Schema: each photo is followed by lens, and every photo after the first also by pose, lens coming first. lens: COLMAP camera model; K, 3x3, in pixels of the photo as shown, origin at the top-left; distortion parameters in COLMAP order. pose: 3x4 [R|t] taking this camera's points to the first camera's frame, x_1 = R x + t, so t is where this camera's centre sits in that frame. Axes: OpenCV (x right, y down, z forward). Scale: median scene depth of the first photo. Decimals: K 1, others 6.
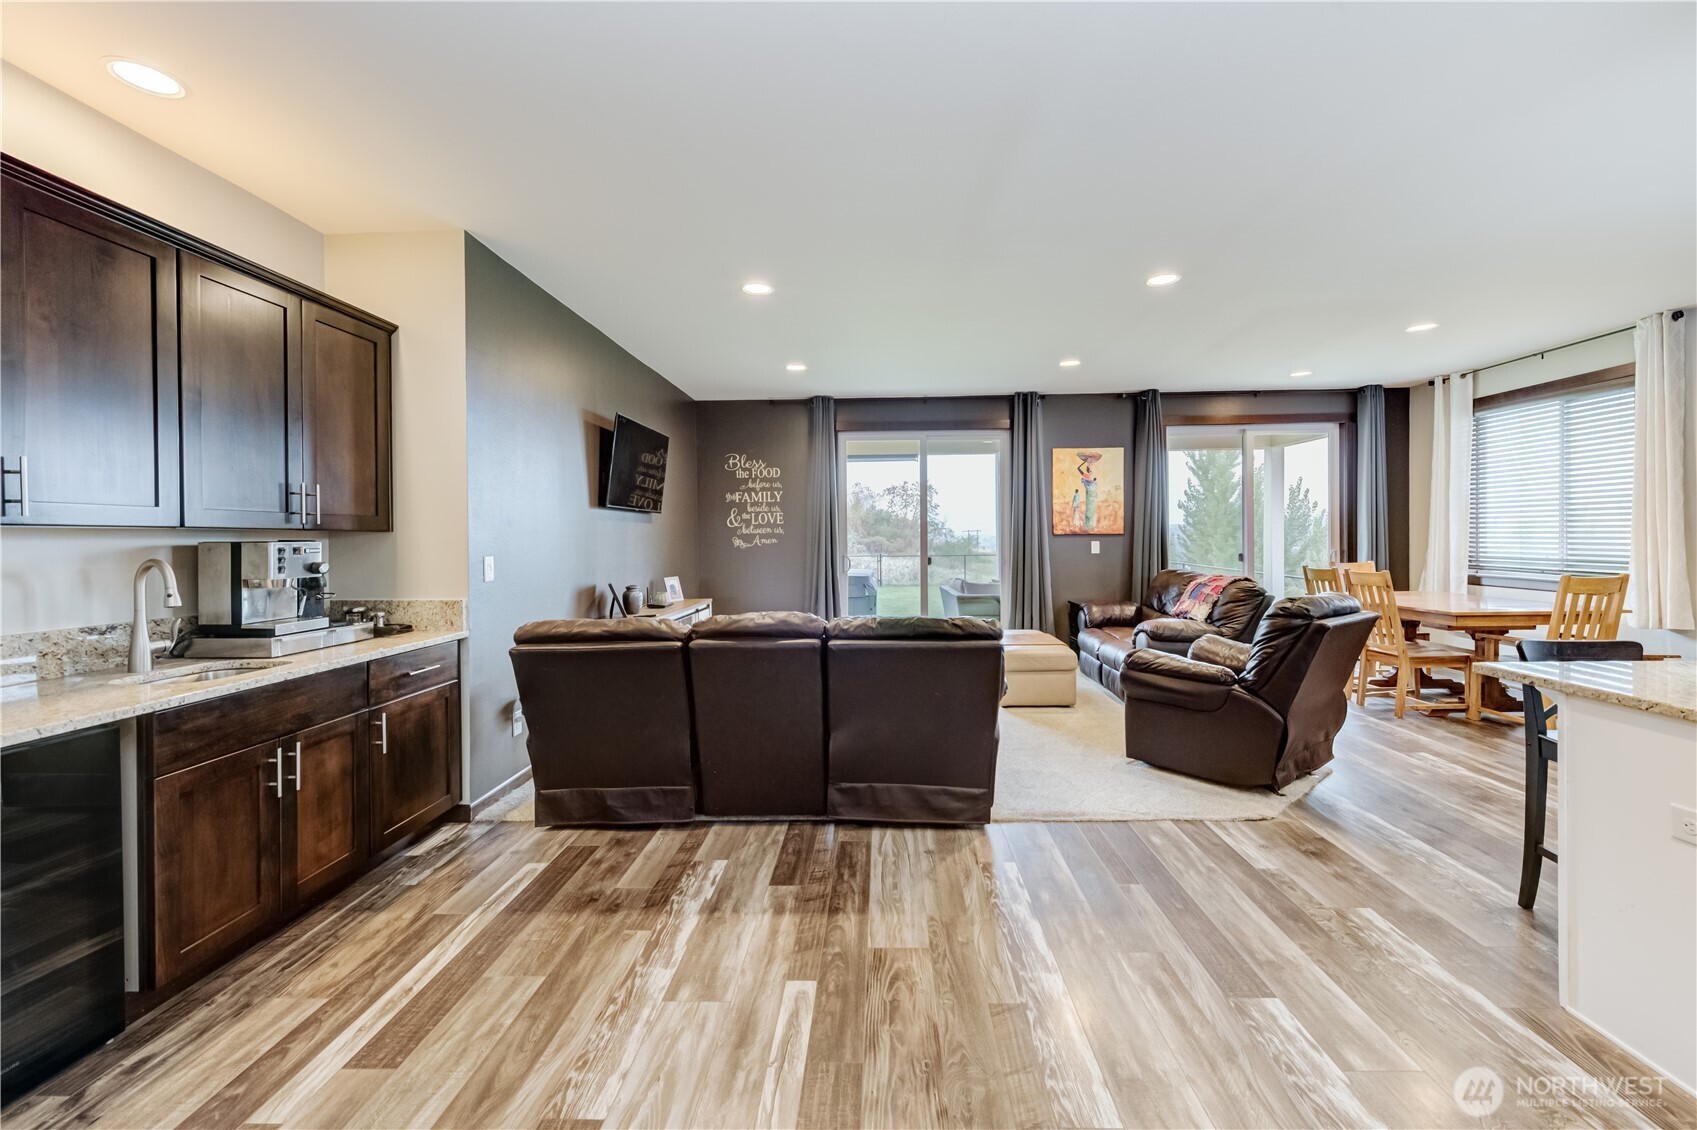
lens RADIAL K [[675.2, 0, 859.1], [0, 675.2, 541.4], [0, 0, 1]] dist [0.002098, -0.000263]
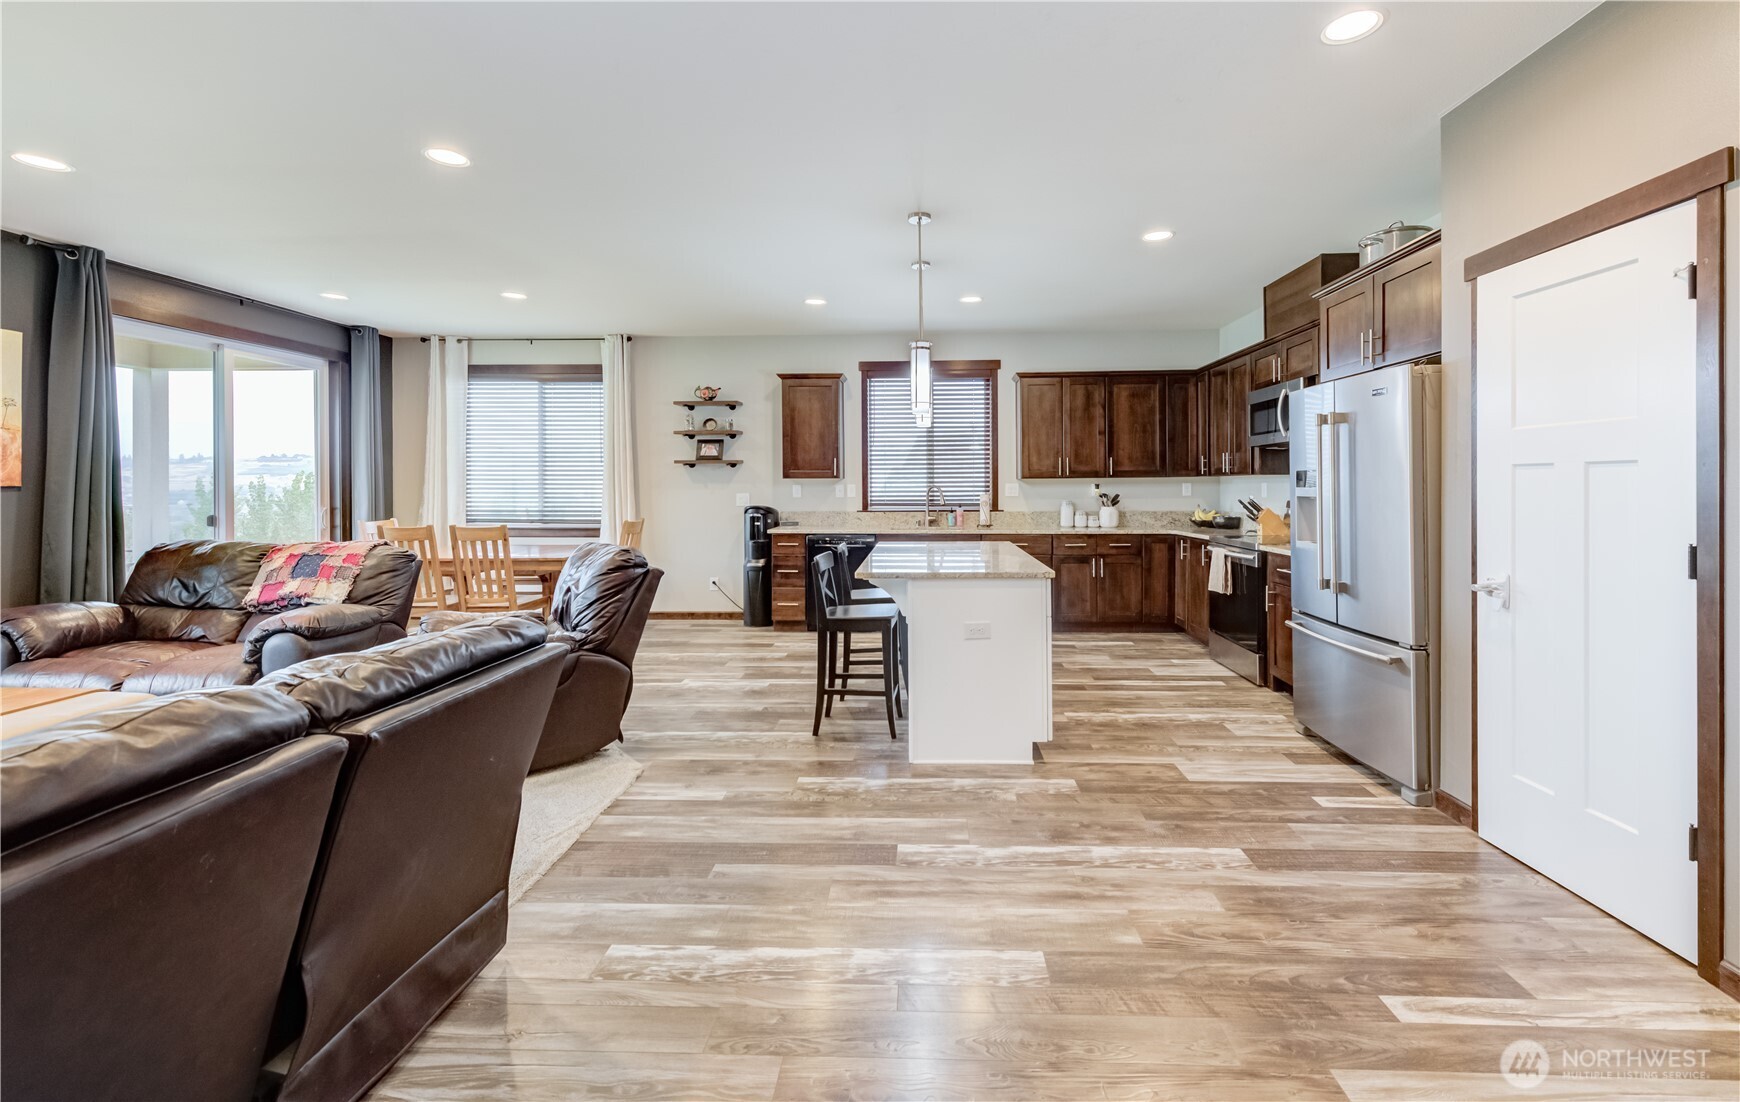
lens RADIAL K [[736.5, 0, 880.6], [0, 736.5, 486.3], [0, 0, 1]] dist [0.004970, -0.000598]
pose [[-0.007834, 0.010829, 0.999911, -1.014811], [0.009794, 0.999894, -0.010752, 0.009453], [-0.999921, 0.009709, -0.007939, 1.324712]]
